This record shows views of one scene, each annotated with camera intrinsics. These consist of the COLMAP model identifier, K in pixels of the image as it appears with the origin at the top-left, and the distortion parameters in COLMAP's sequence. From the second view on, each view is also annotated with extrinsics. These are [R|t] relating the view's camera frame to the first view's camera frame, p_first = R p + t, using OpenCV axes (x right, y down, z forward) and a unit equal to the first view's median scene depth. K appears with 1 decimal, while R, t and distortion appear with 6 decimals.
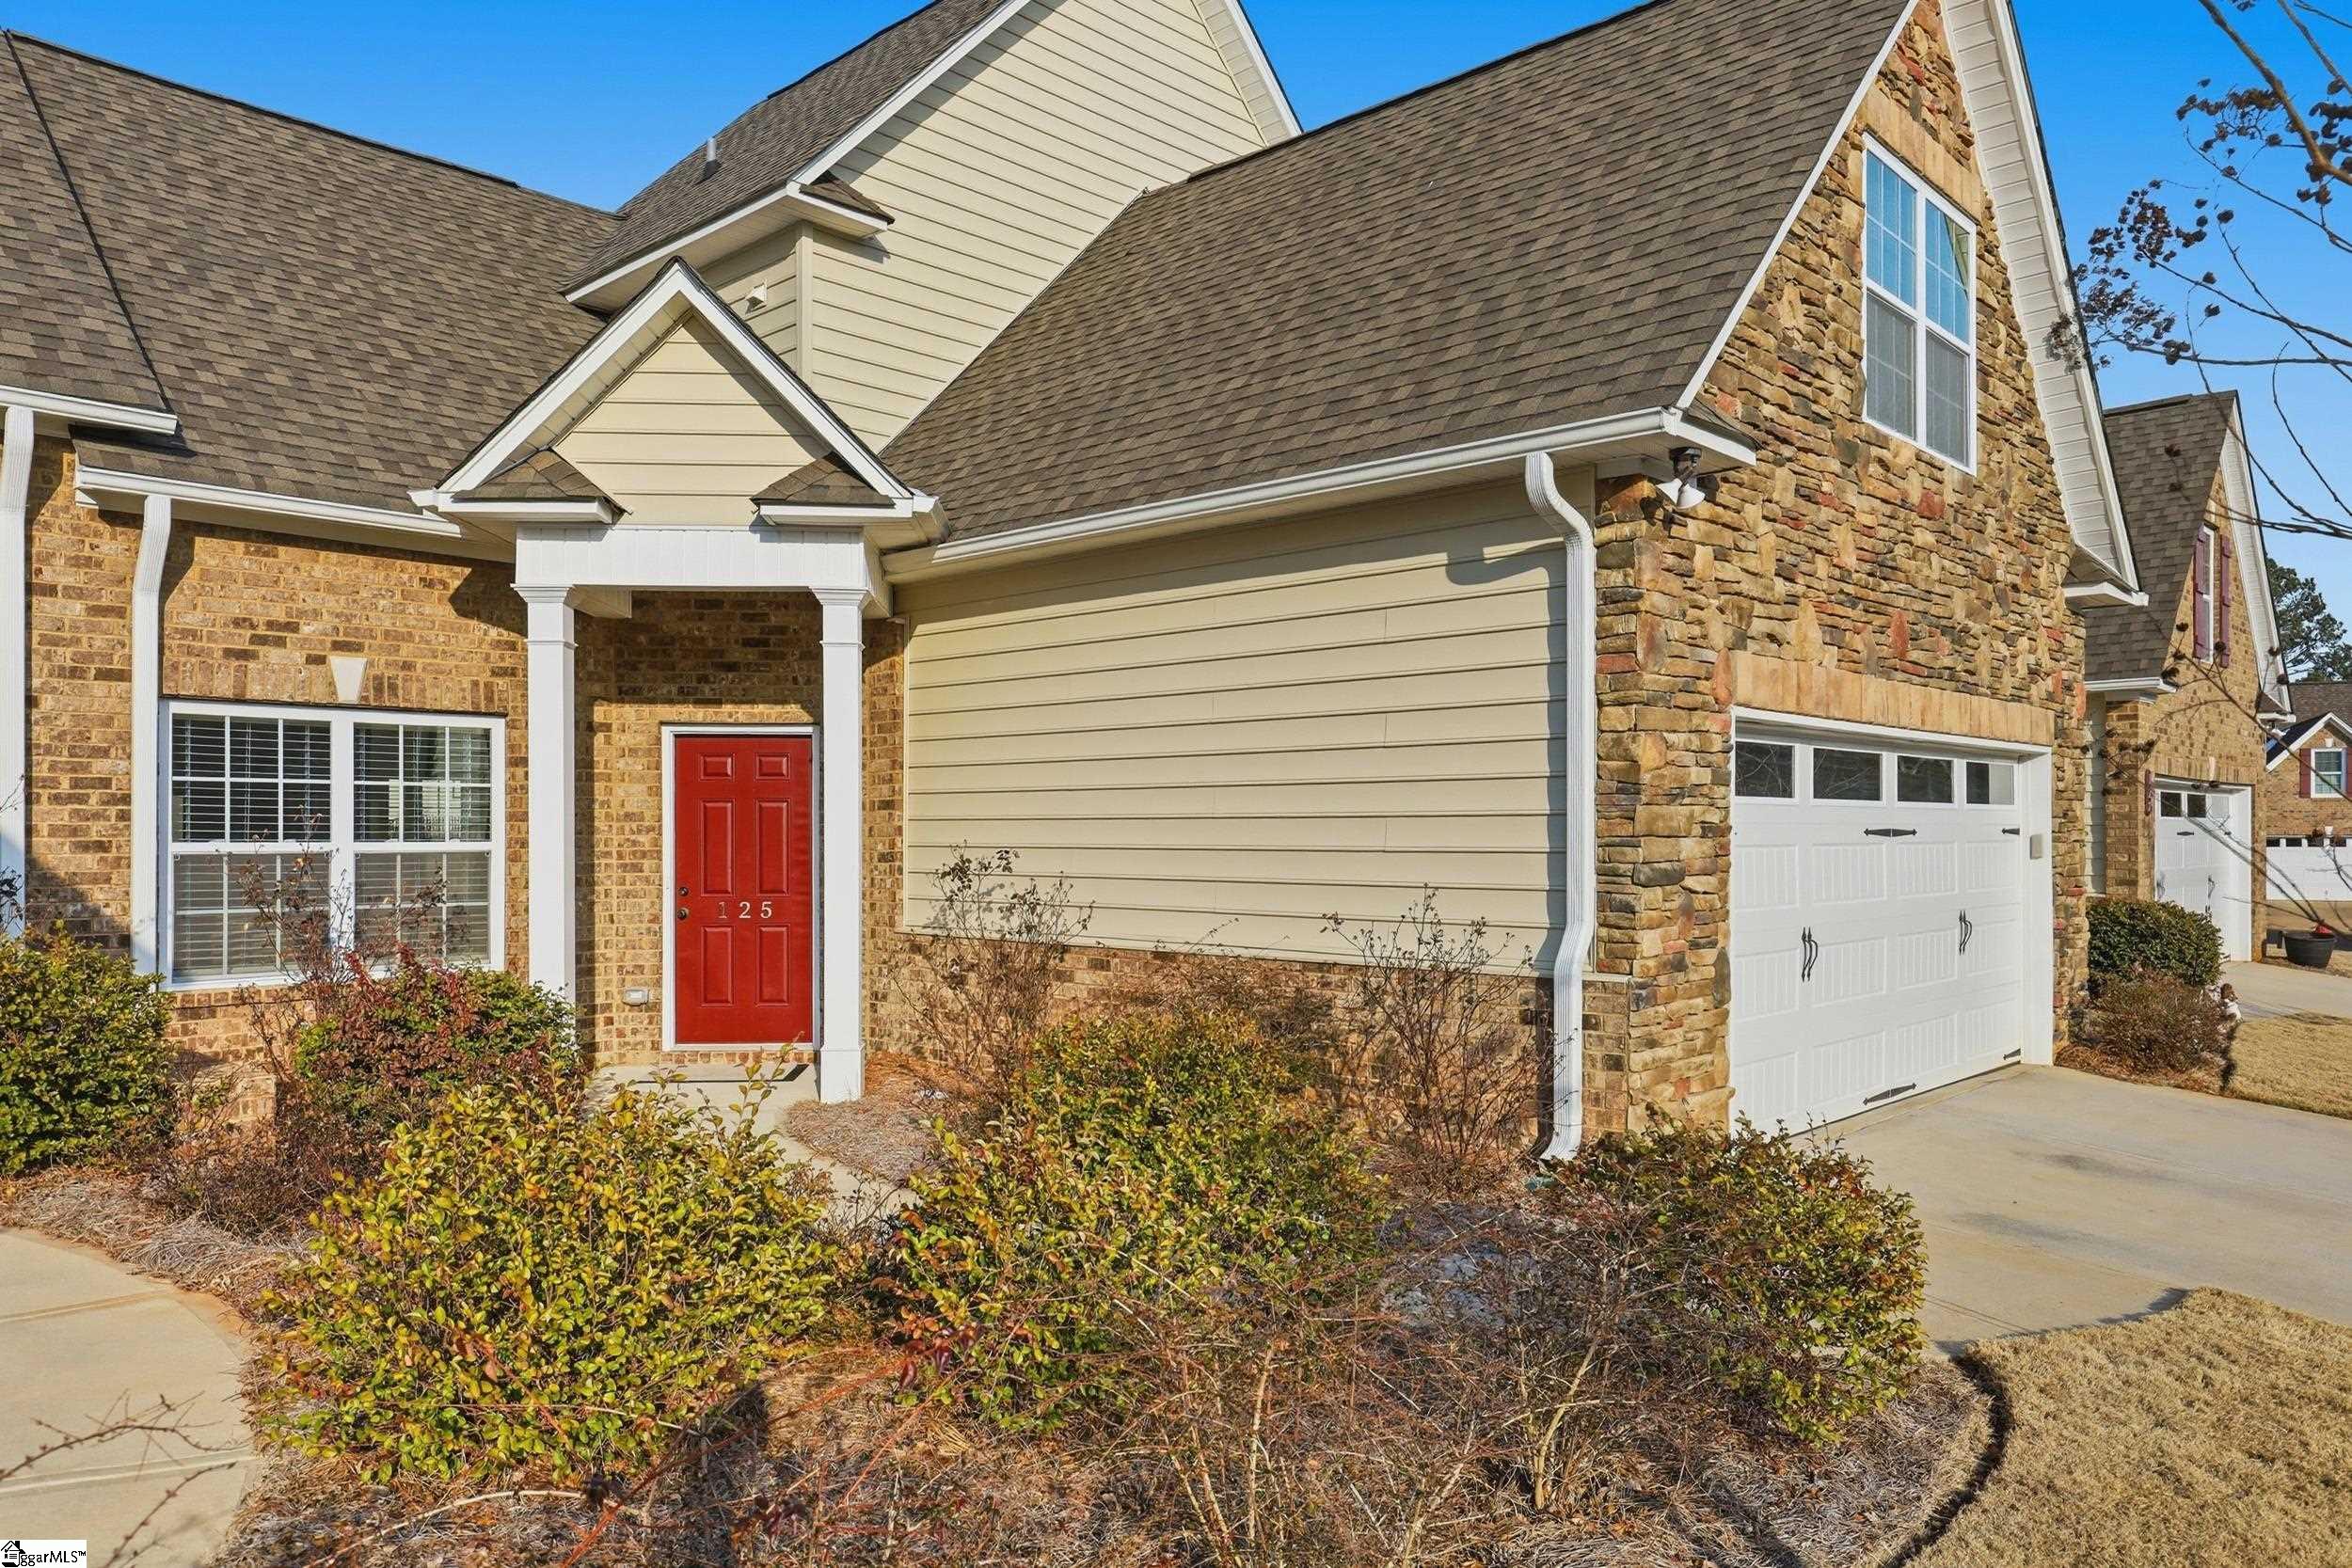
lens RADIAL K [[1560.7, 0, 1183.2], [0, 1560.7, 787.1], [0, 0, 1]] dist [-0.000930, 0.000148]
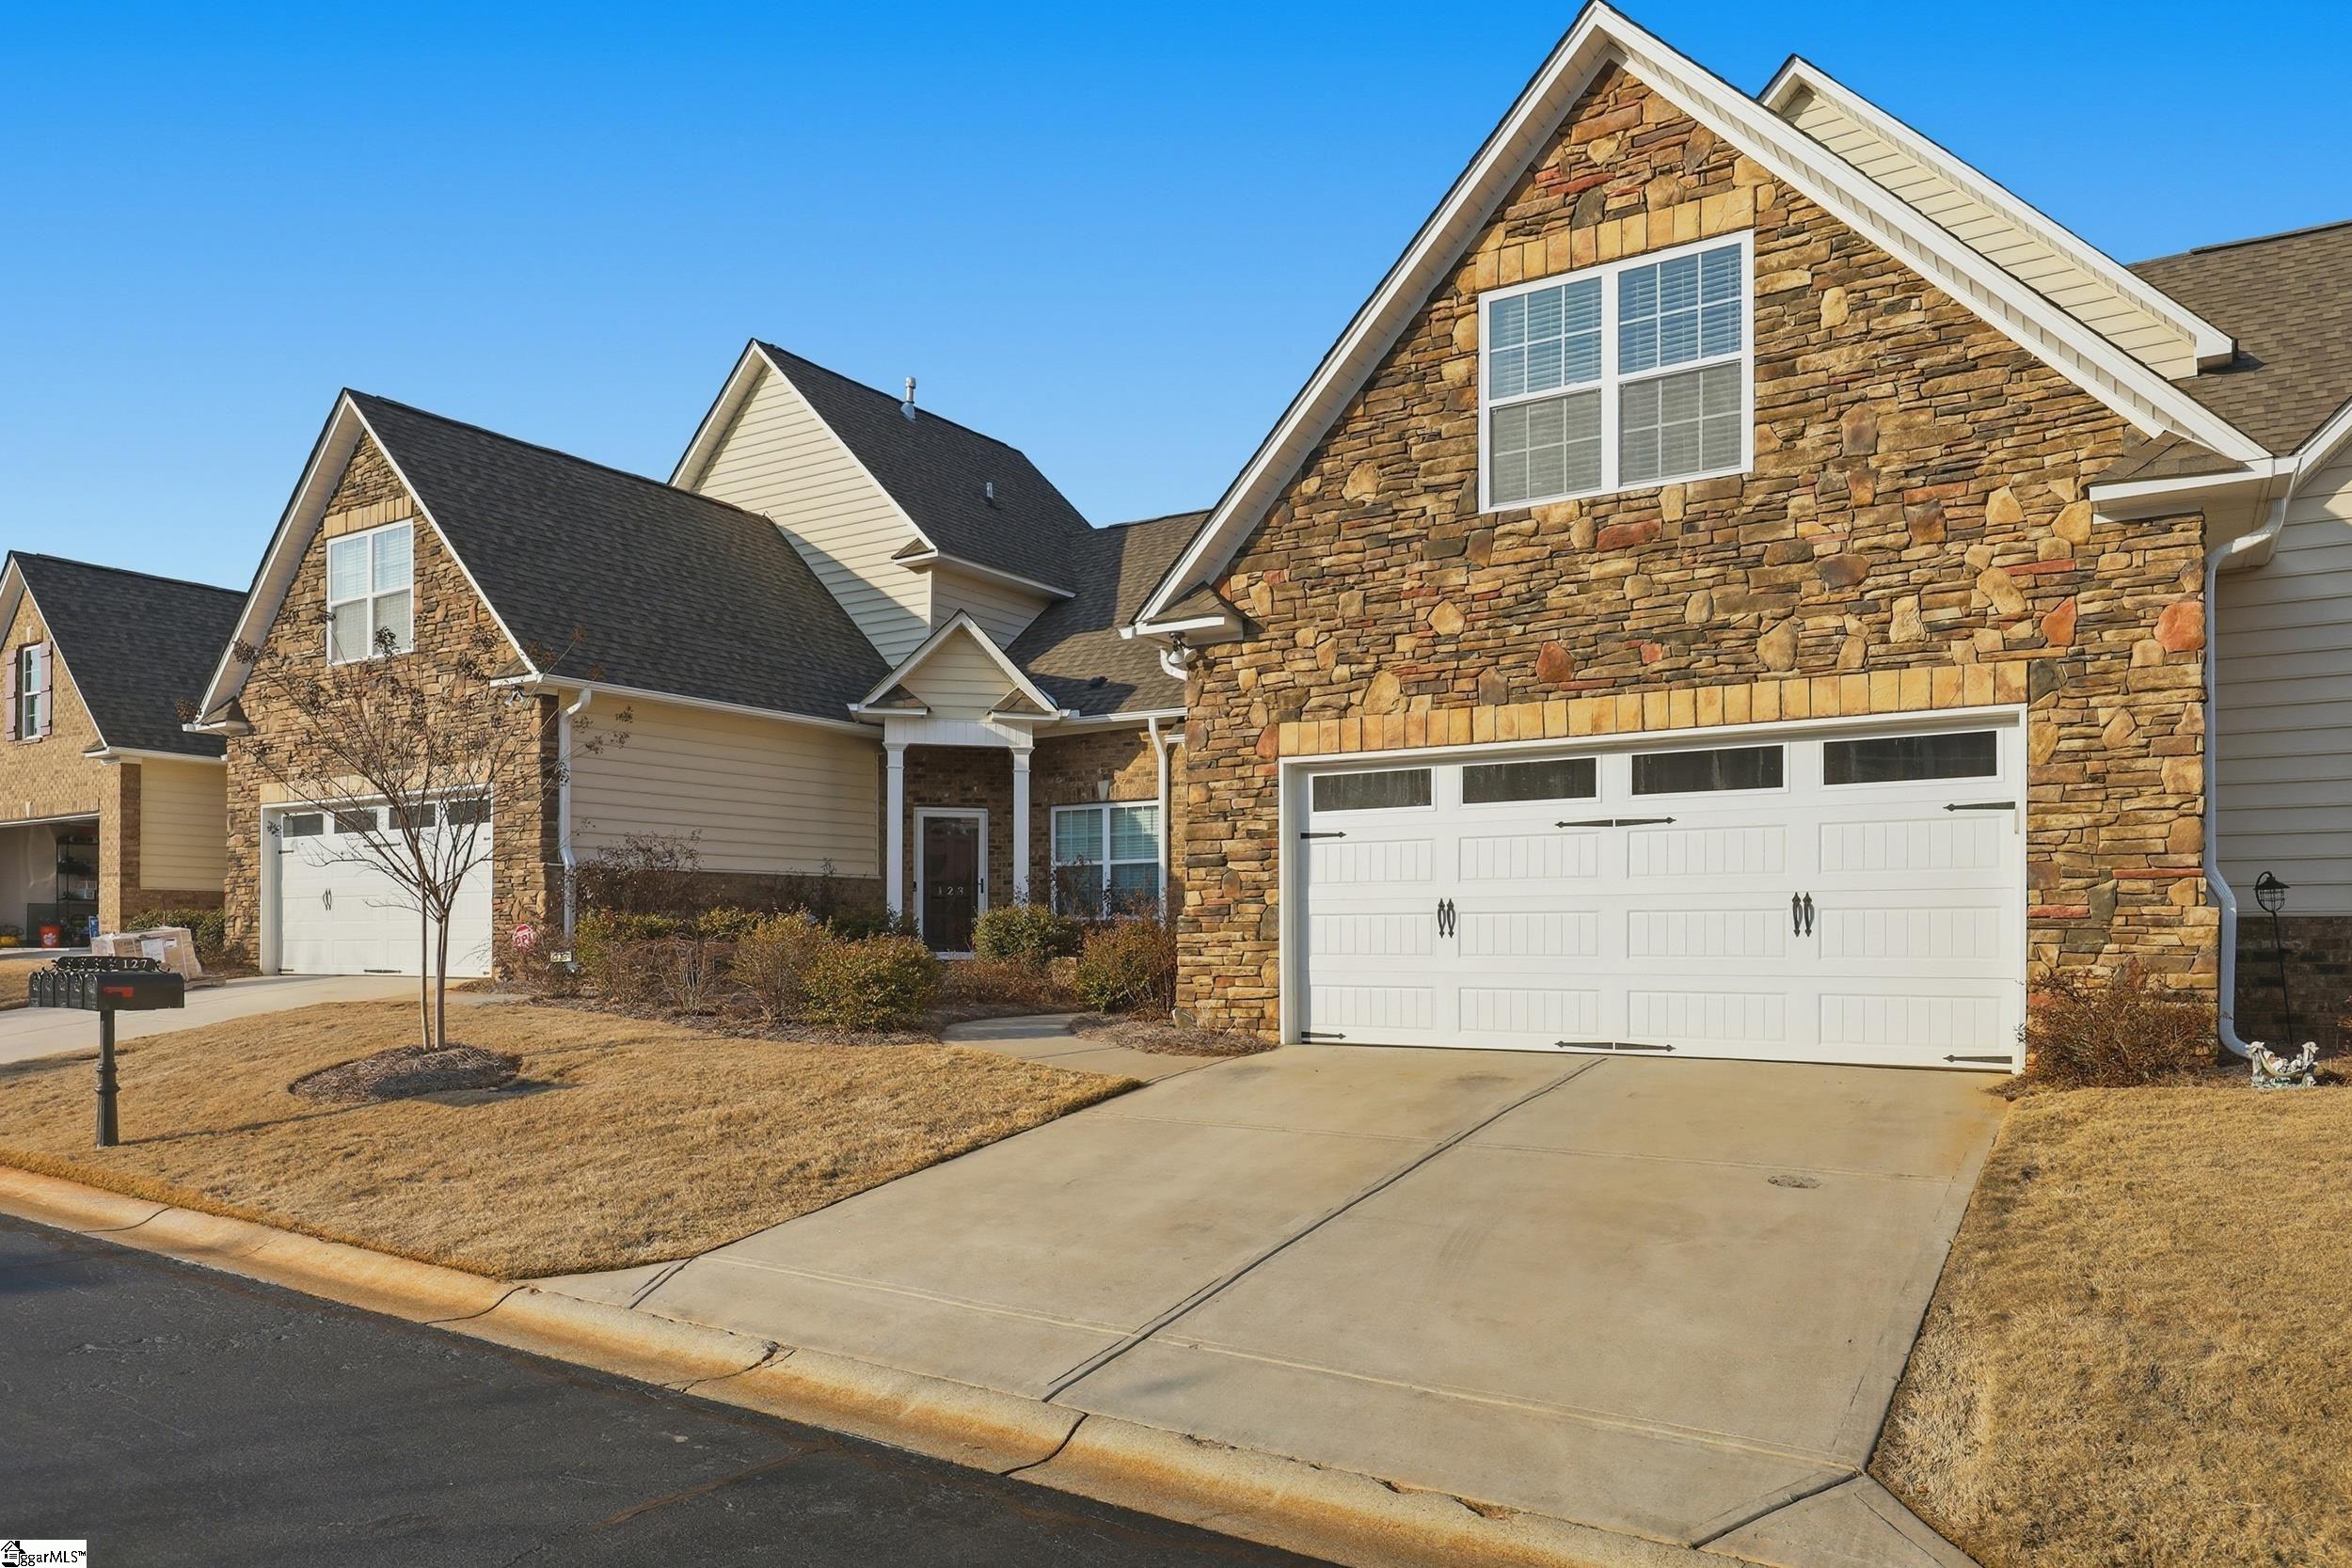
lens RADIAL K [[1557.3, 0, 1175.9], [0, 1557.3, 782.3], [0, 0, 1]] dist [-0.001074, 0.001425]
pose [[0.178998, -0.100802, -0.978672, 1.671873], [0.025868, 0.994876, -0.097740, 0.113571], [0.983509, -0.007821, 0.180688, 0.515913]]
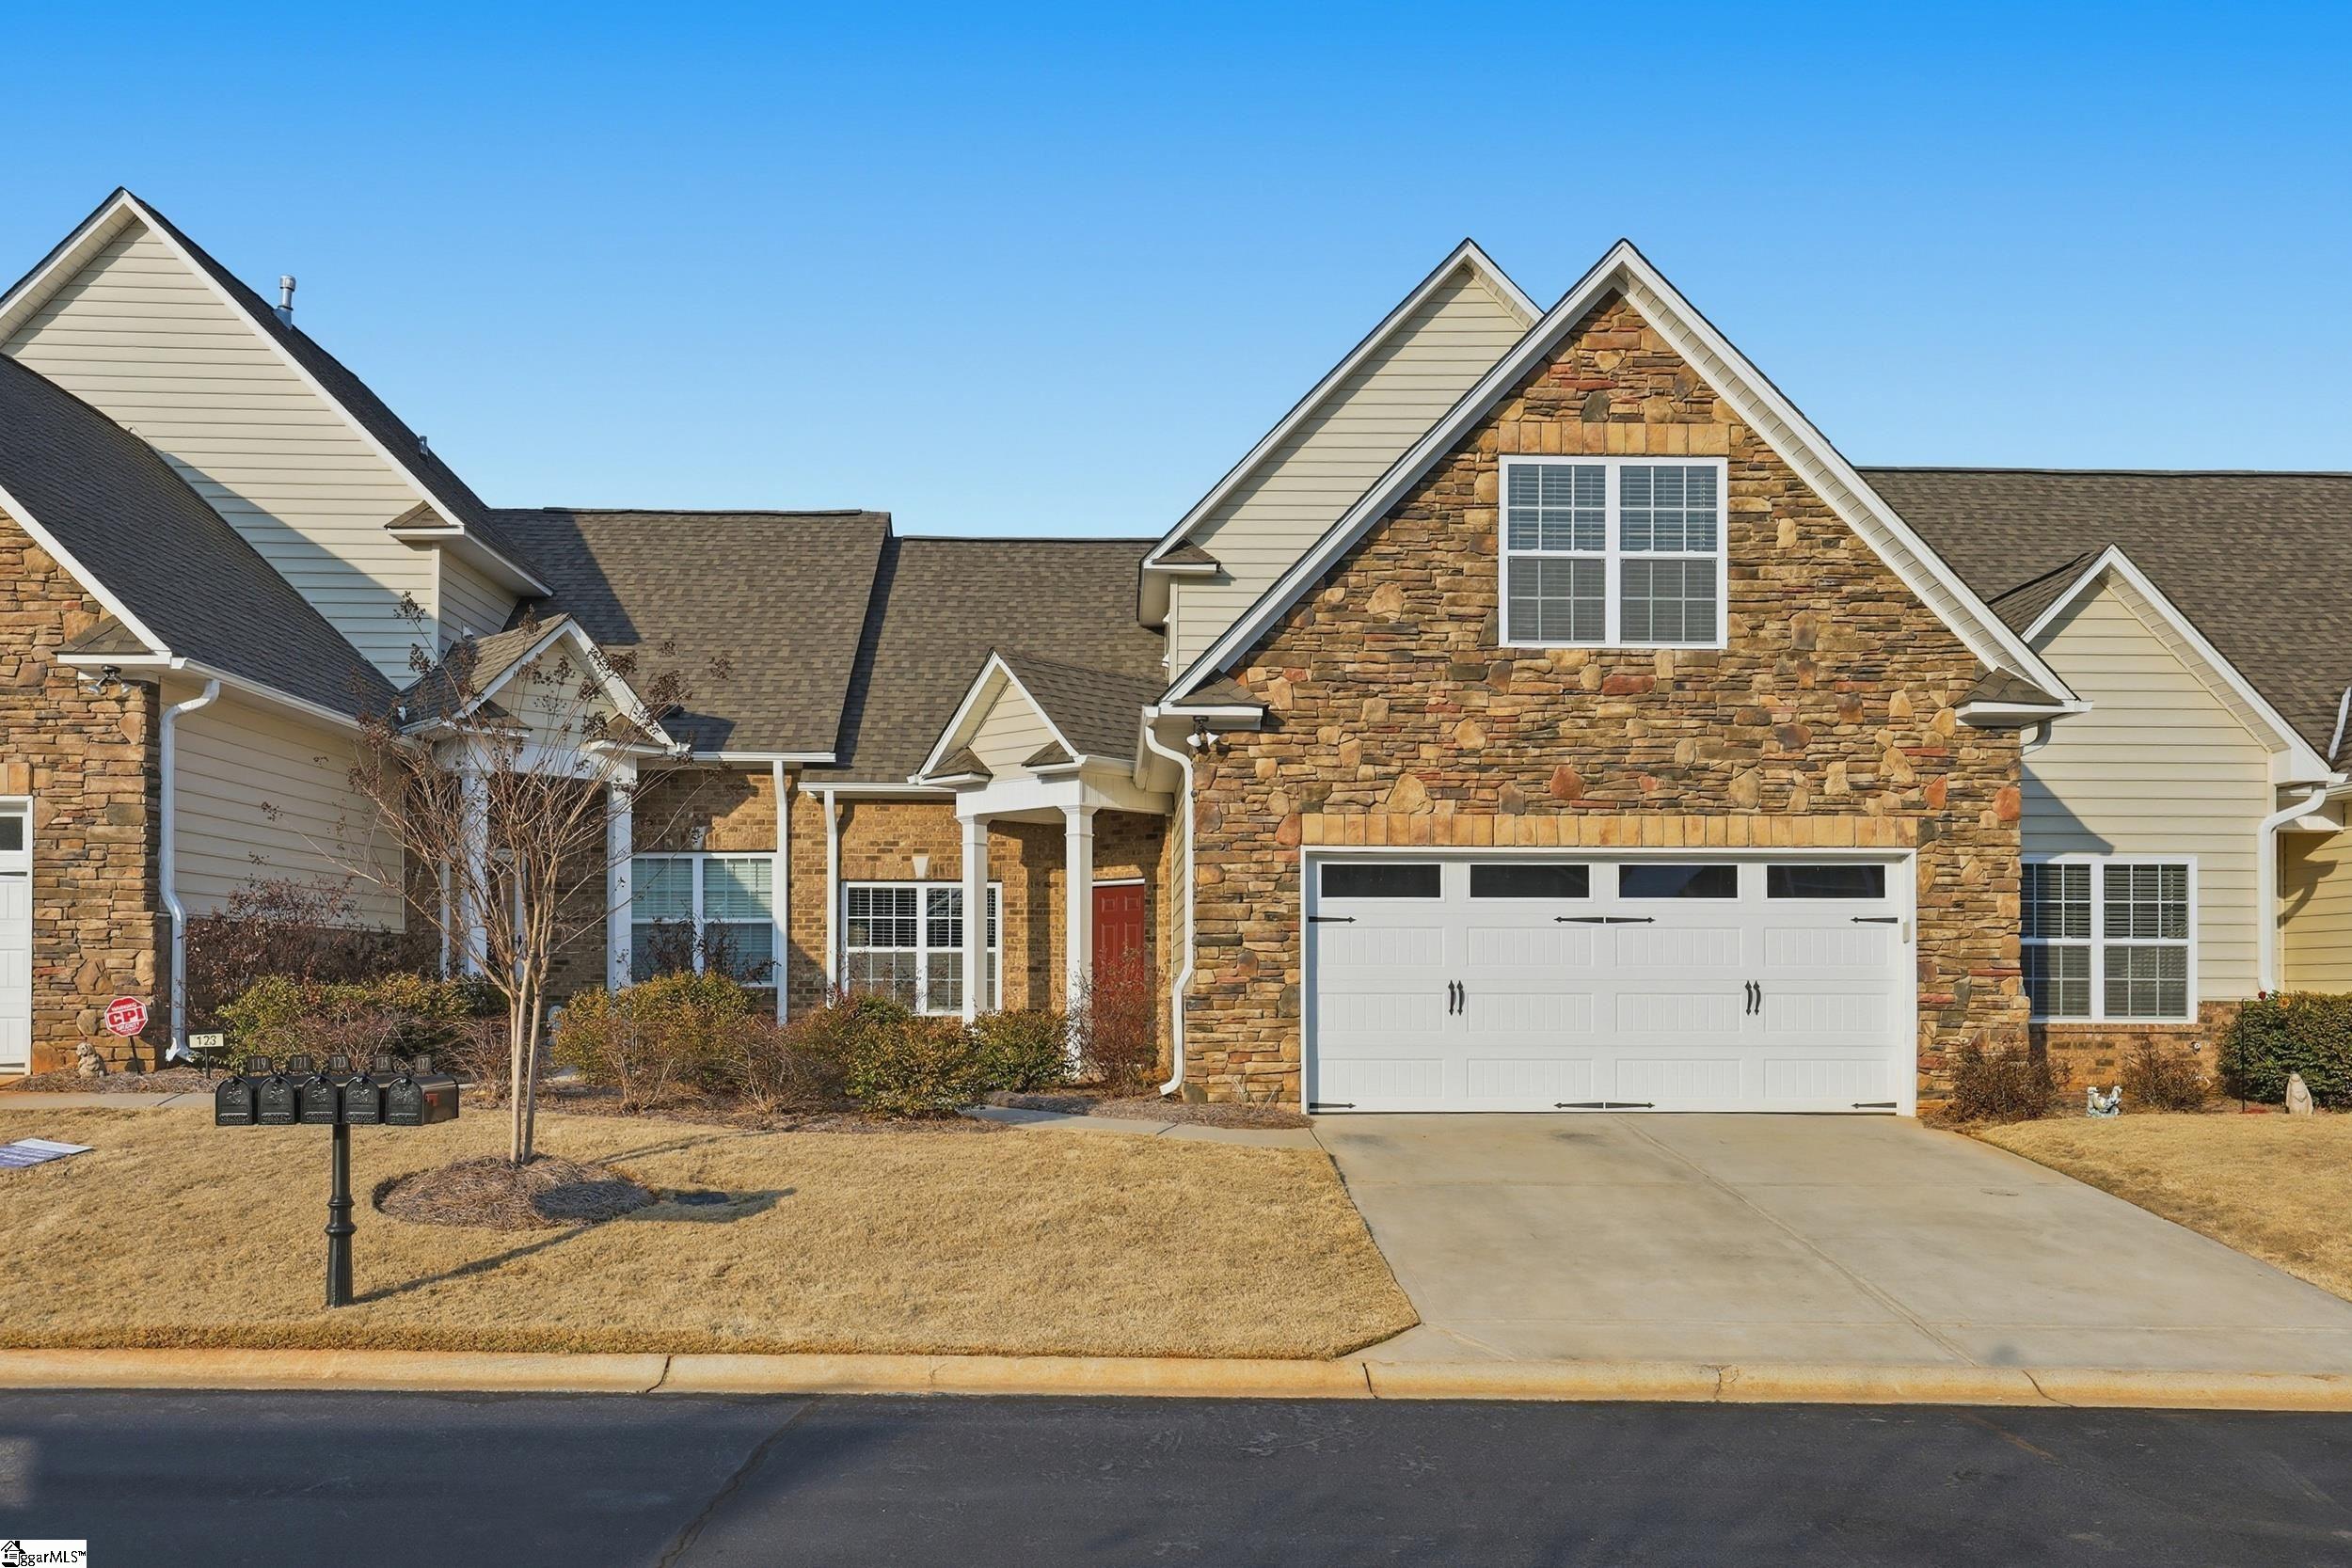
lens RADIAL K [[1796.9, 0, 1169.4], [0, 1796.9, 785.9], [0, 0, 1]] dist [0.015716, 0.002987]
pose [[0.708315, -0.082653, -0.701041, 1.440370], [0.018568, 0.994959, -0.098546, 0.066975], [0.705652, 0.056785, 0.706279, -0.459344]]
